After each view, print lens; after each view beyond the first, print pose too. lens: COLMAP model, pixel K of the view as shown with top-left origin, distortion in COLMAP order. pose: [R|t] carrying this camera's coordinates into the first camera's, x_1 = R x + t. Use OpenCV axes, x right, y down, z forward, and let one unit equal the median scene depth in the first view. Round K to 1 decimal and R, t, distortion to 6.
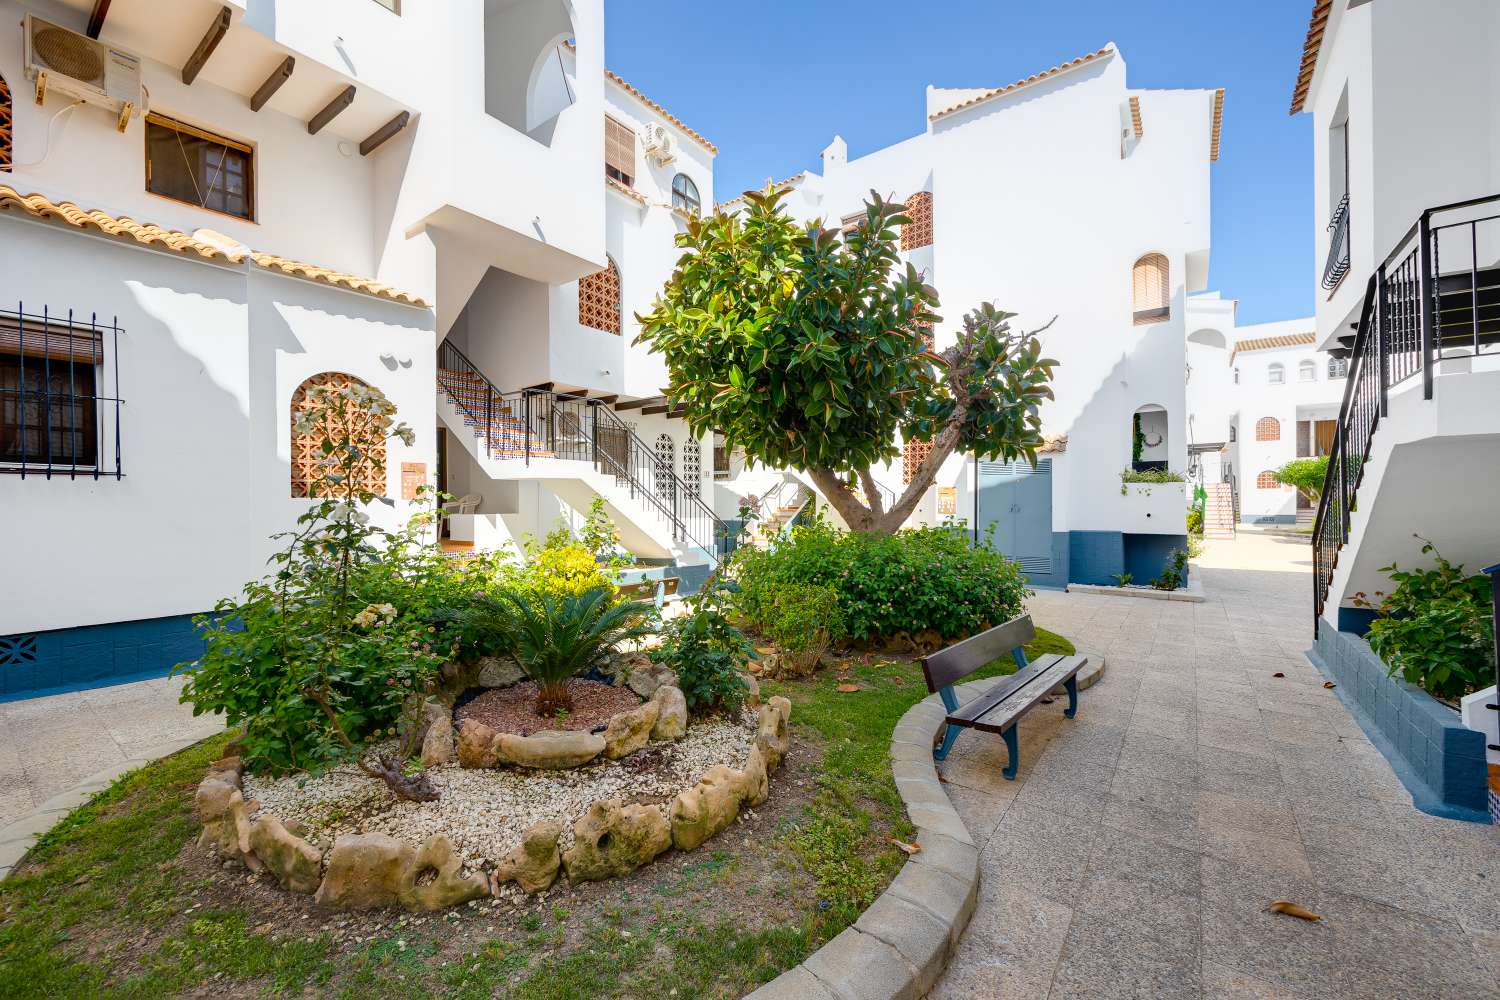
lens RADIAL K [[615.9, 0, 749.0], [0, 615.9, 501.0], [0, 0, 1]] dist [0.000040, -0.000088]
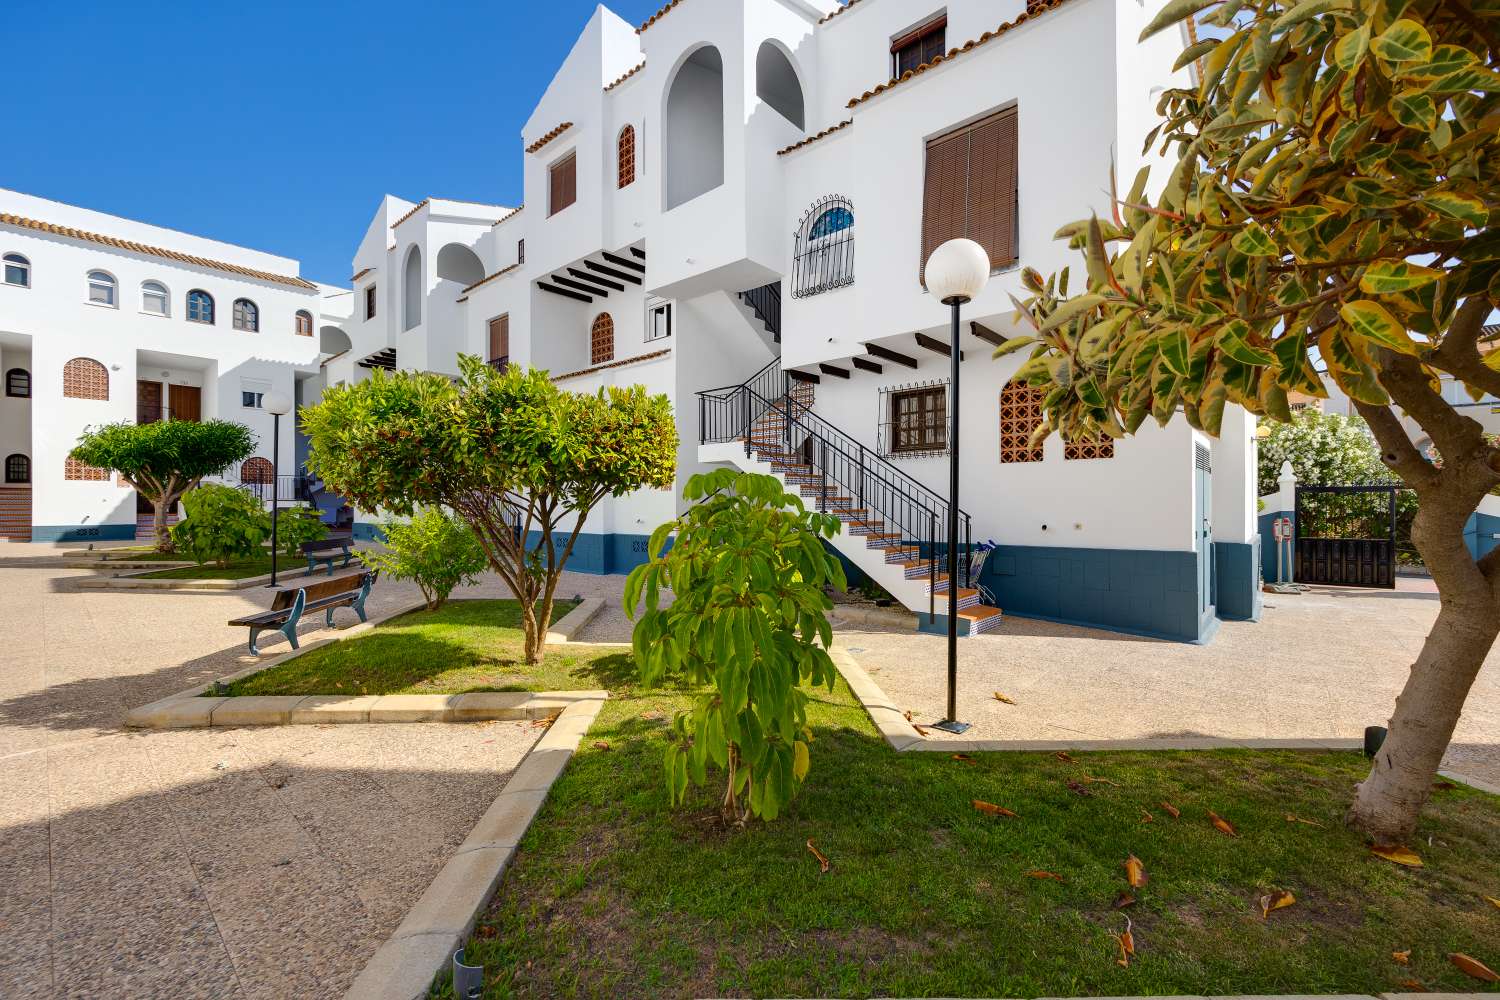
lens RADIAL K [[615.9, 0, 748.9], [0, 615.9, 502.0], [0, 0, 1]] dist [0.000040, -0.000088]
pose [[0.079074, 0.003859, 0.996861, 0.310189], [-0.000054, 0.999993, -0.003867, 0.002521], [-0.996869, 0.000252, 0.079073, 0.326898]]
